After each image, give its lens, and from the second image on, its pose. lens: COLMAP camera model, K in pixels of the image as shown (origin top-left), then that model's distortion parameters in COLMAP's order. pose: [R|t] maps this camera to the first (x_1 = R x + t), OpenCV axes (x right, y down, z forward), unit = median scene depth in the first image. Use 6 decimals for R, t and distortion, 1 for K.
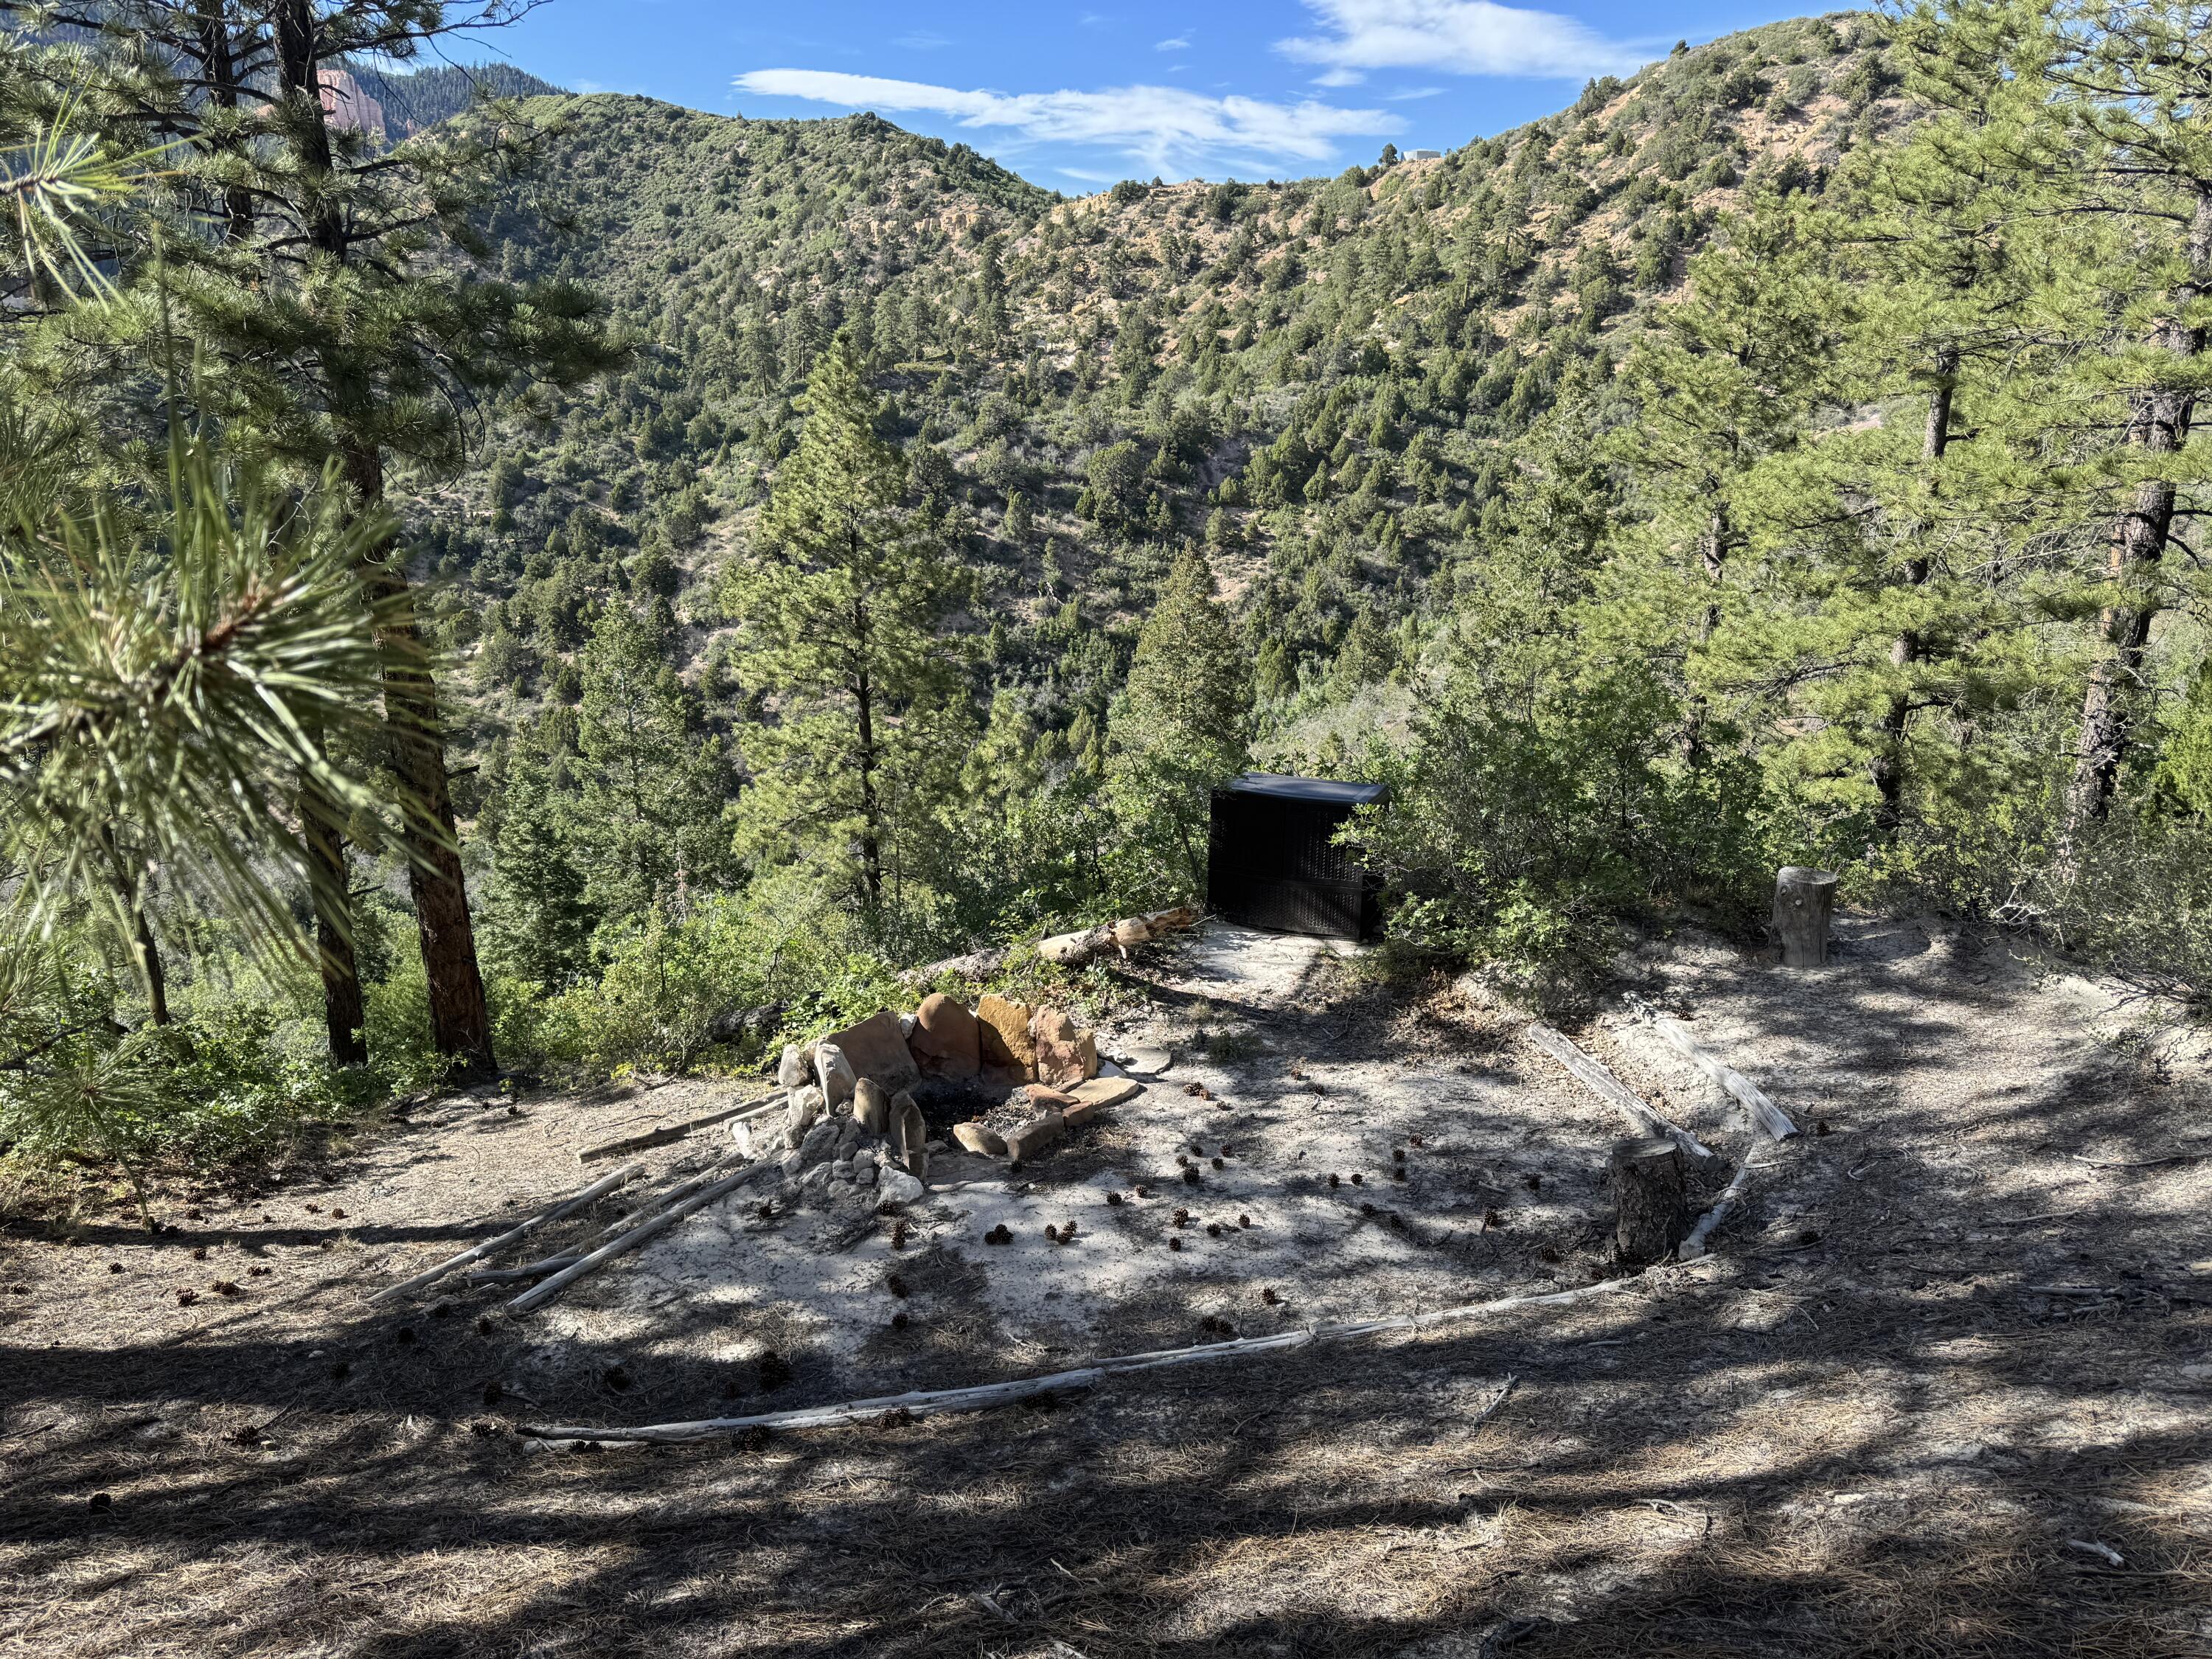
lens RADIAL K [[1544.1, 0, 1097.3], [0, 1544.1, 830.0], [0, 0, 1]] dist [0.140734, -0.202121]
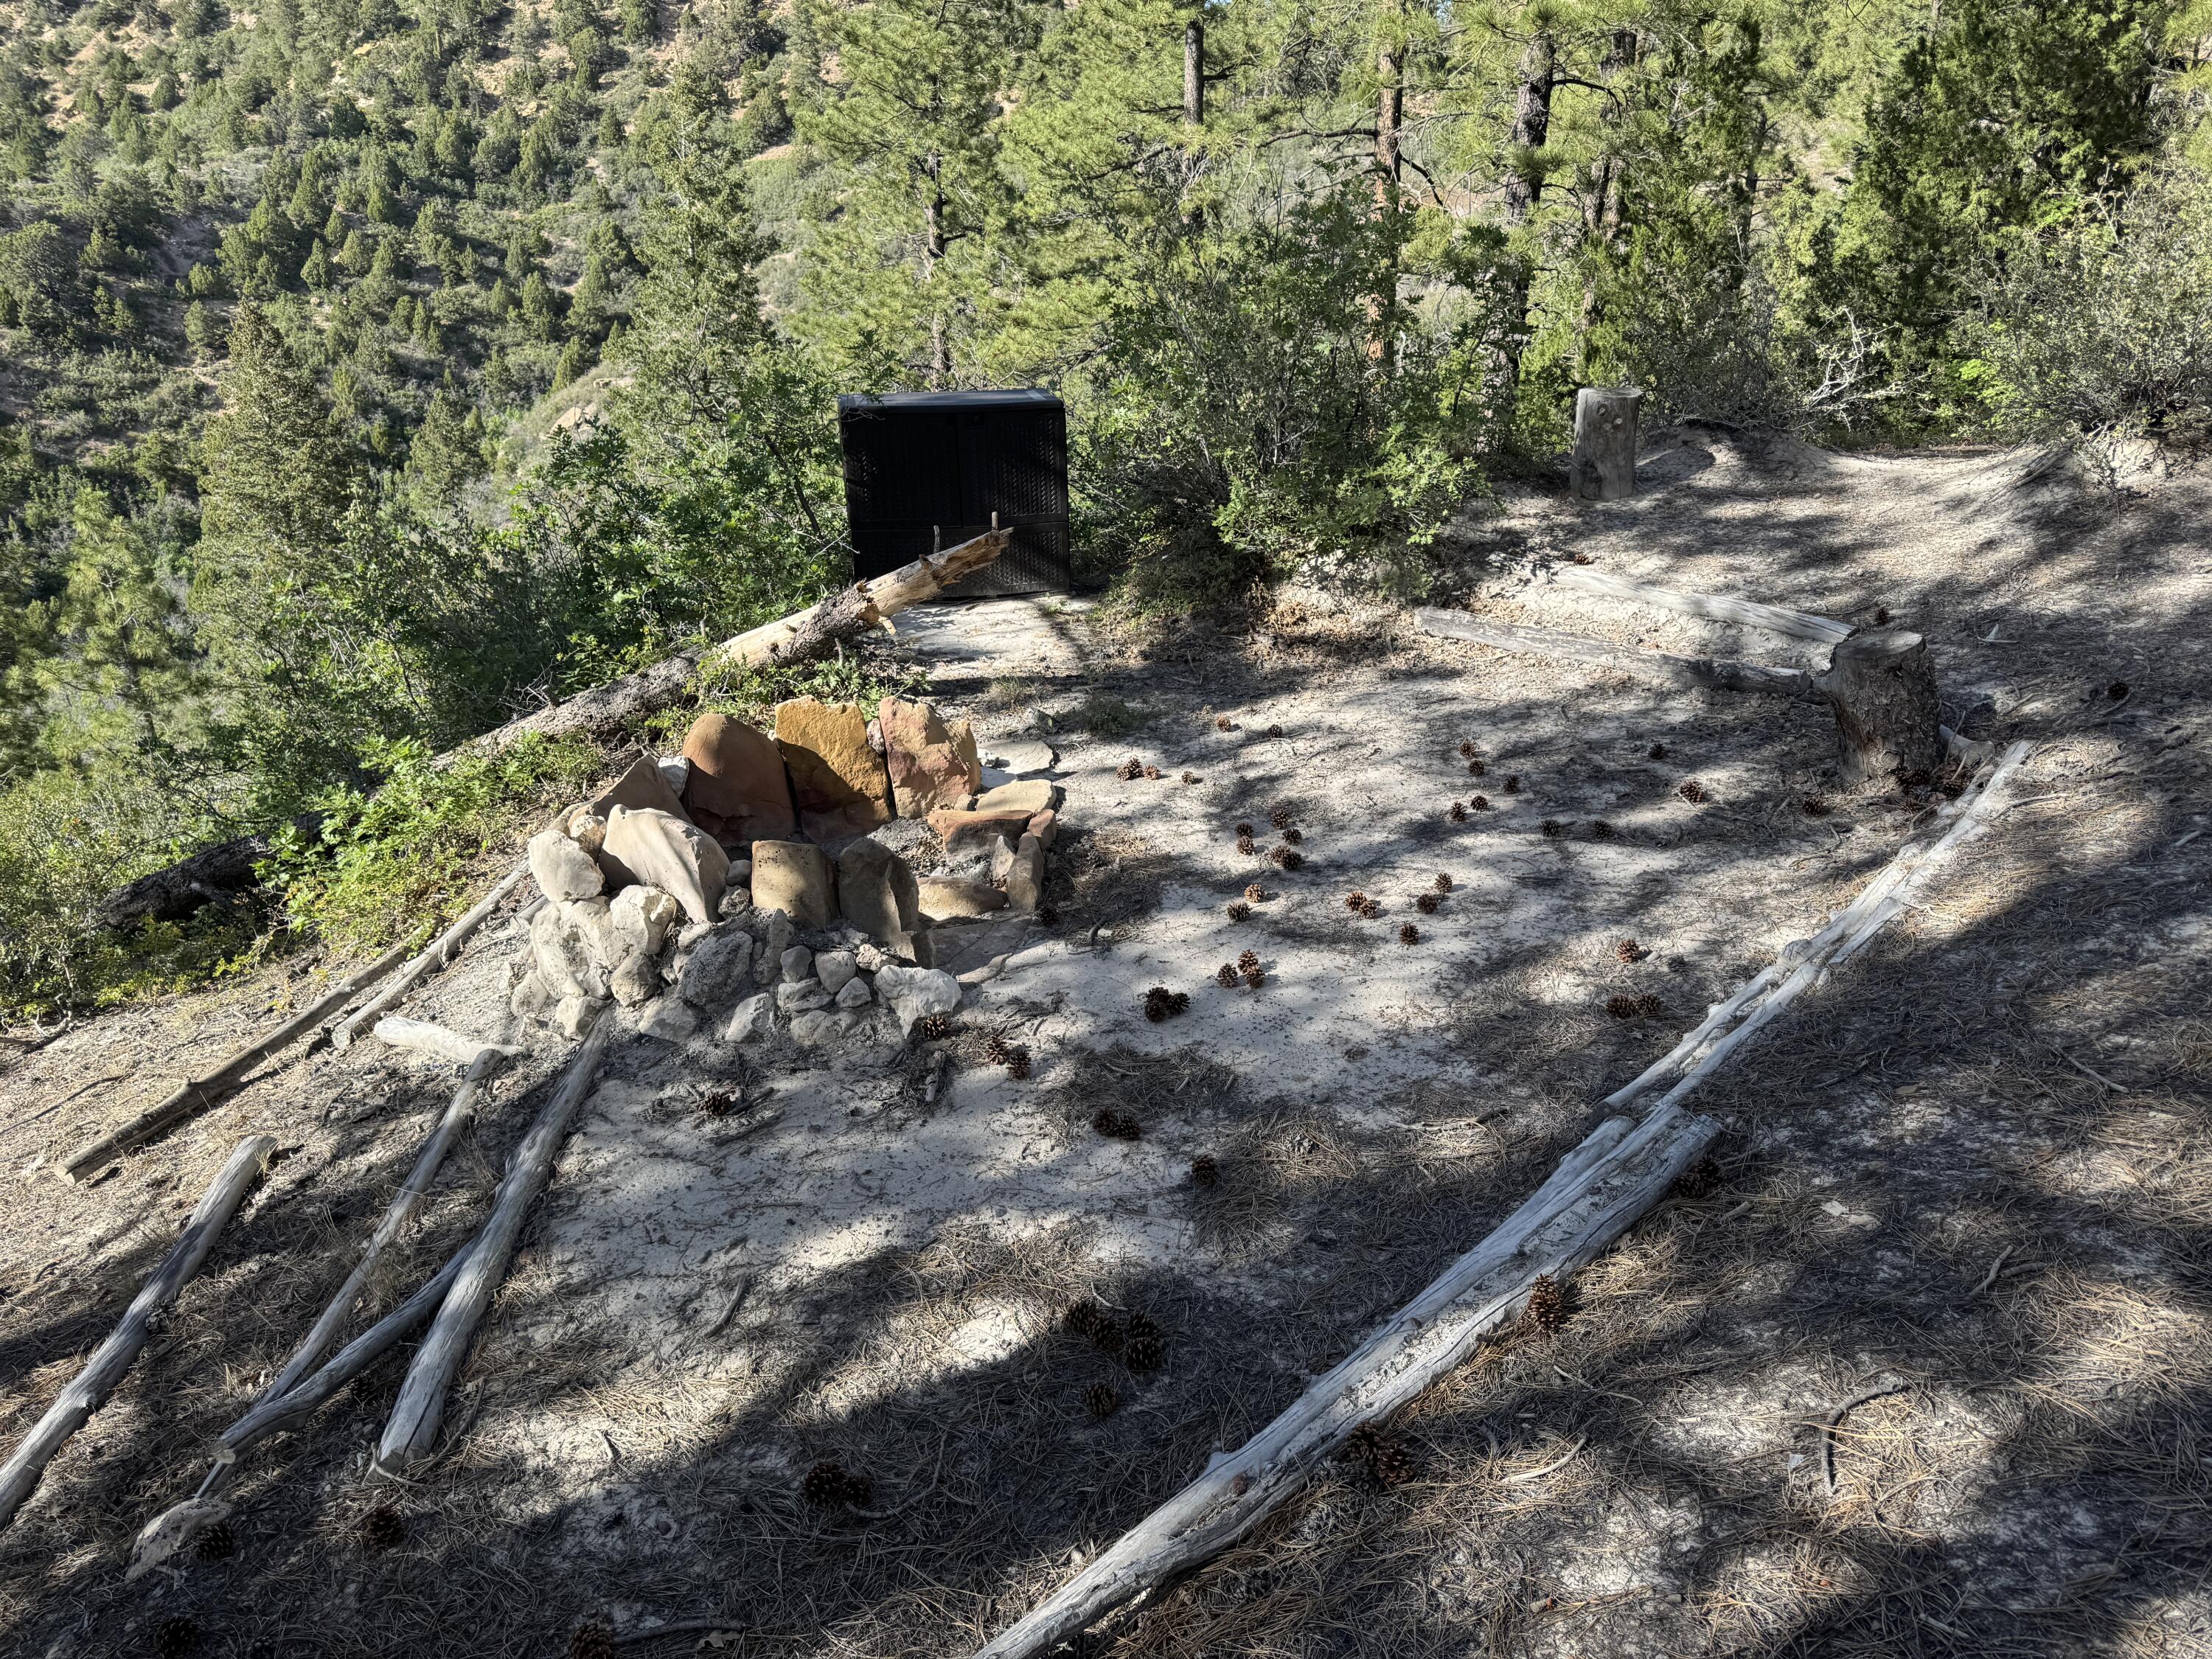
lens RADIAL K [[1593.8, 0, 1099.8], [0, 1593.8, 816.8], [0, 0, 1]] dist [0.039440, -0.023954]
pose [[0.838817, -0.226859, 0.494894, -0.294660], [0.168180, 0.972559, 0.160765, 0.070233], [-0.517785, -0.051622, 0.853952, 0.396203]]
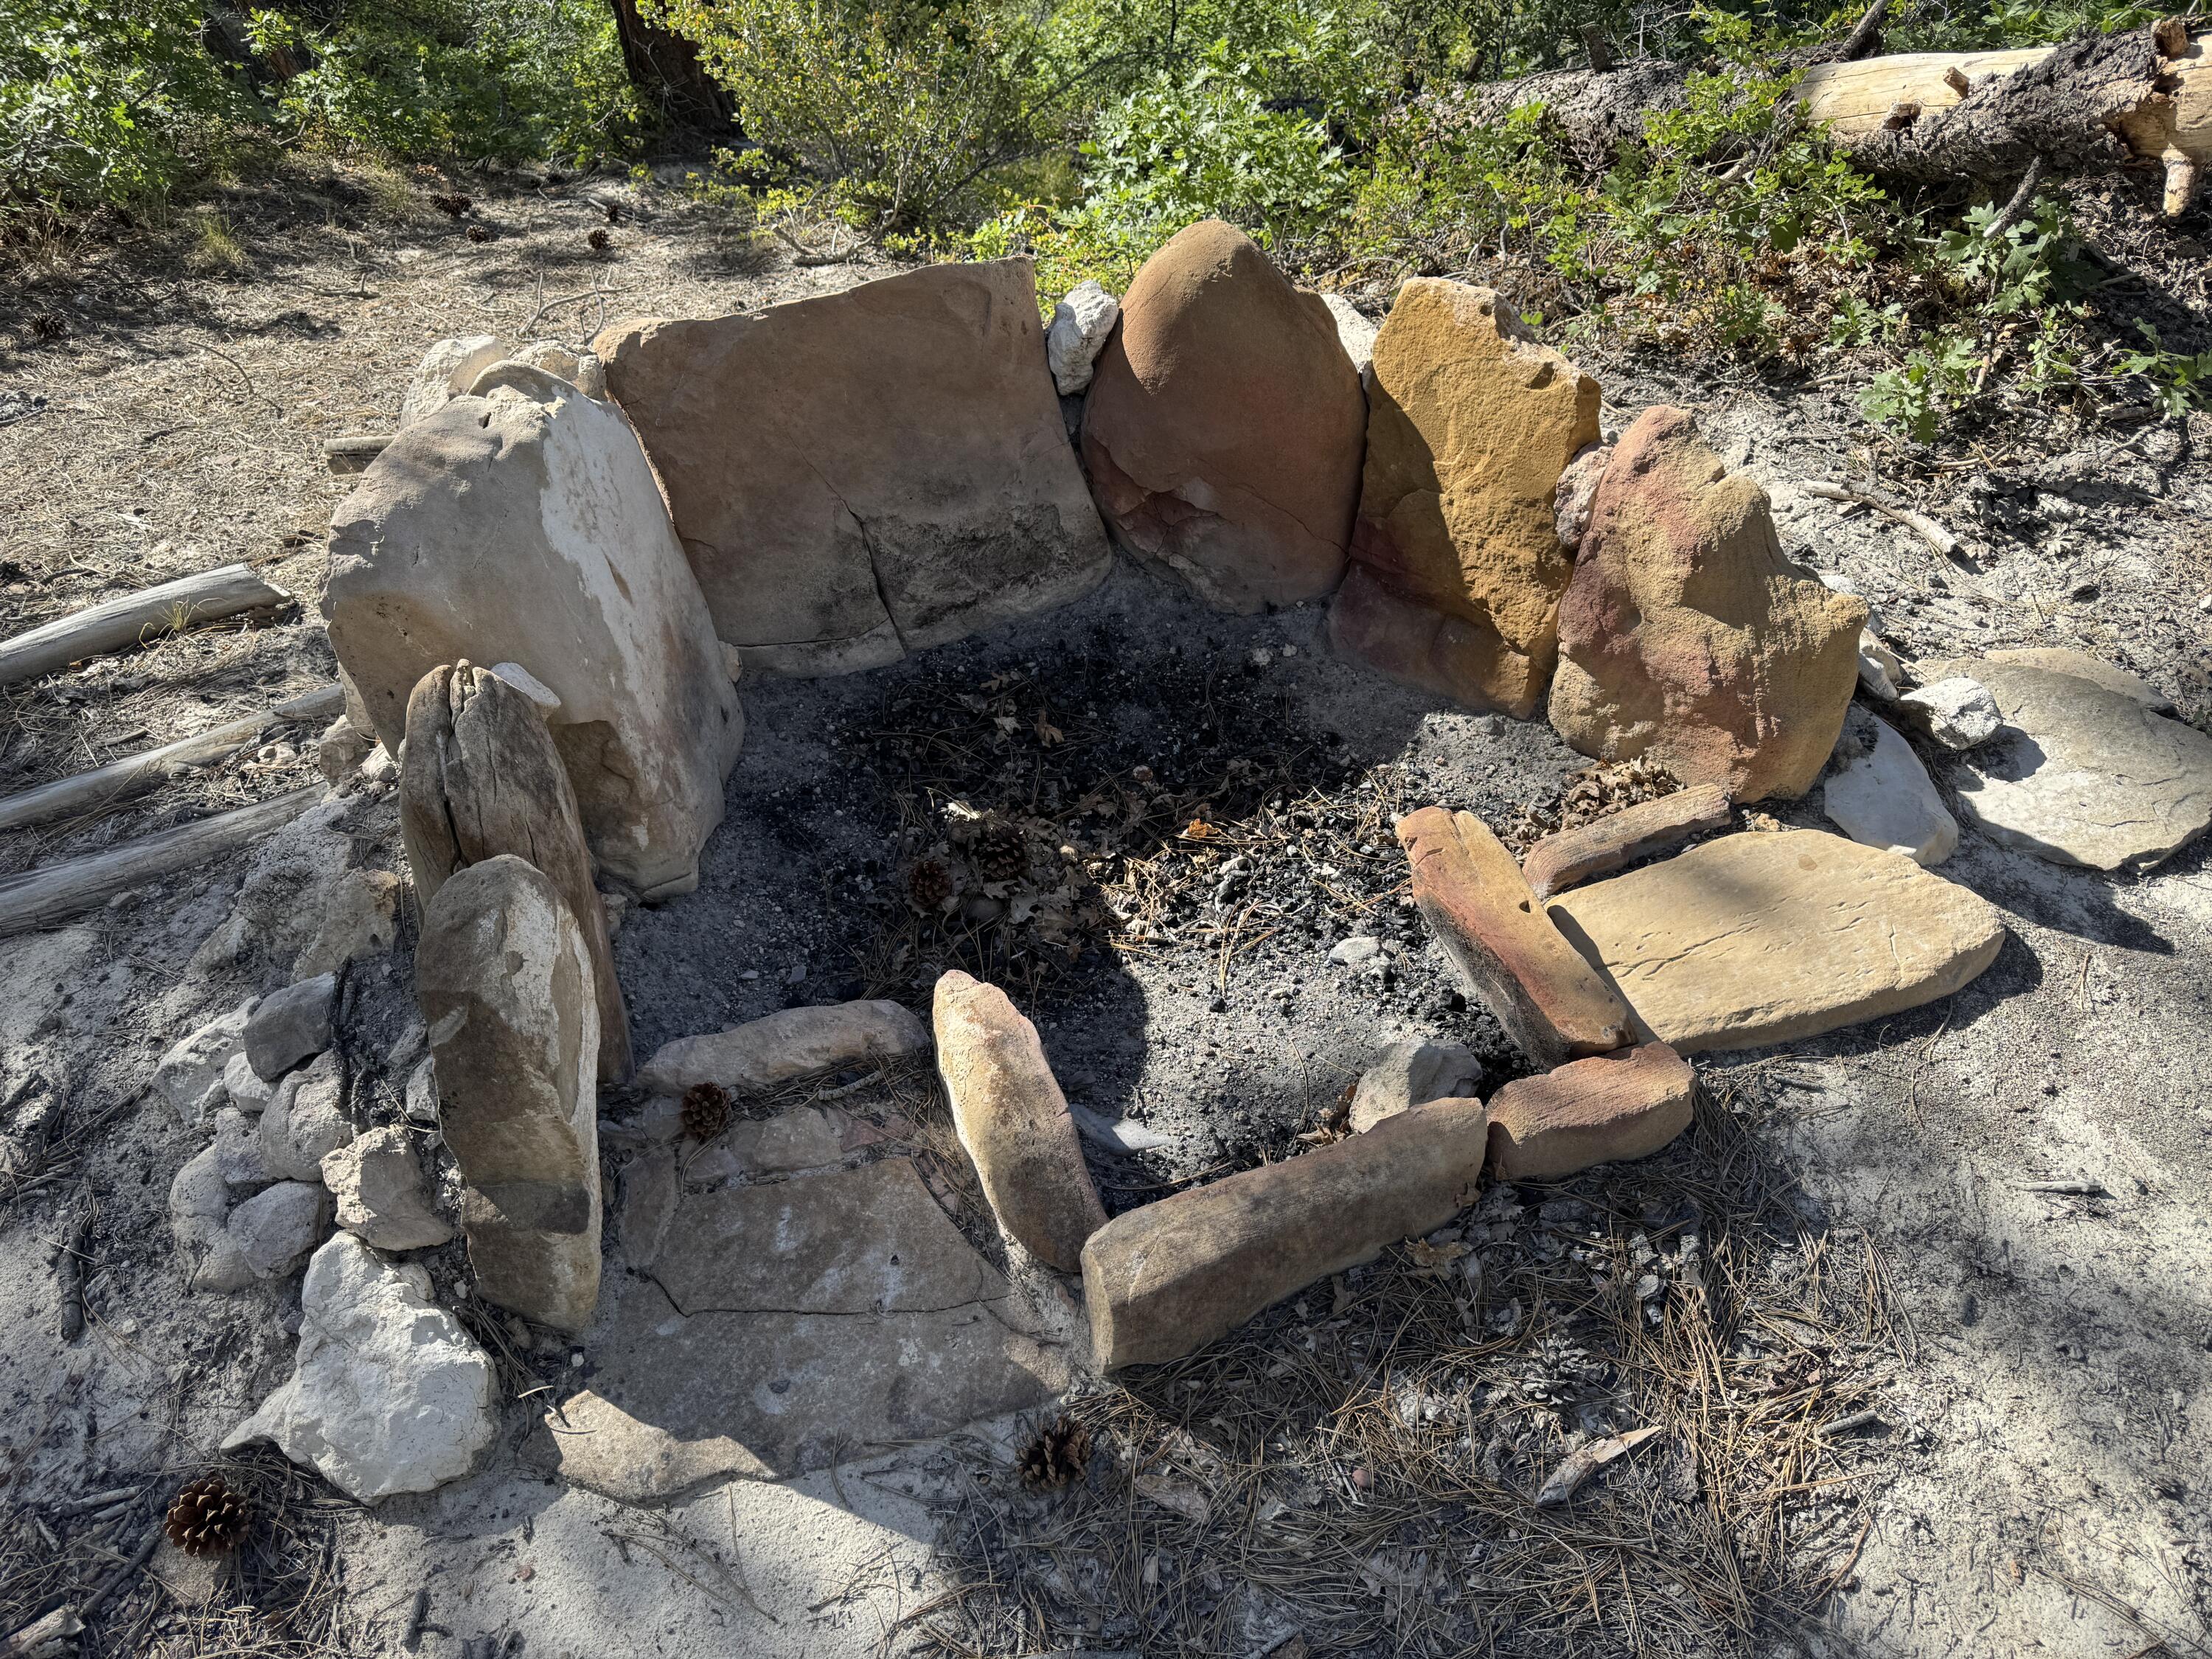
lens RADIAL K [[1555.2, 0, 1062.3], [0, 1555.2, 774.1], [0, 0, 1]] dist [-0.009711, -0.009448]
pose [[0.862403, 0.339387, -0.375603, -0.010092], [-0.098142, 0.839988, 0.533656, 0.052809], [0.496618, -0.423364, 0.757716, 0.789067]]
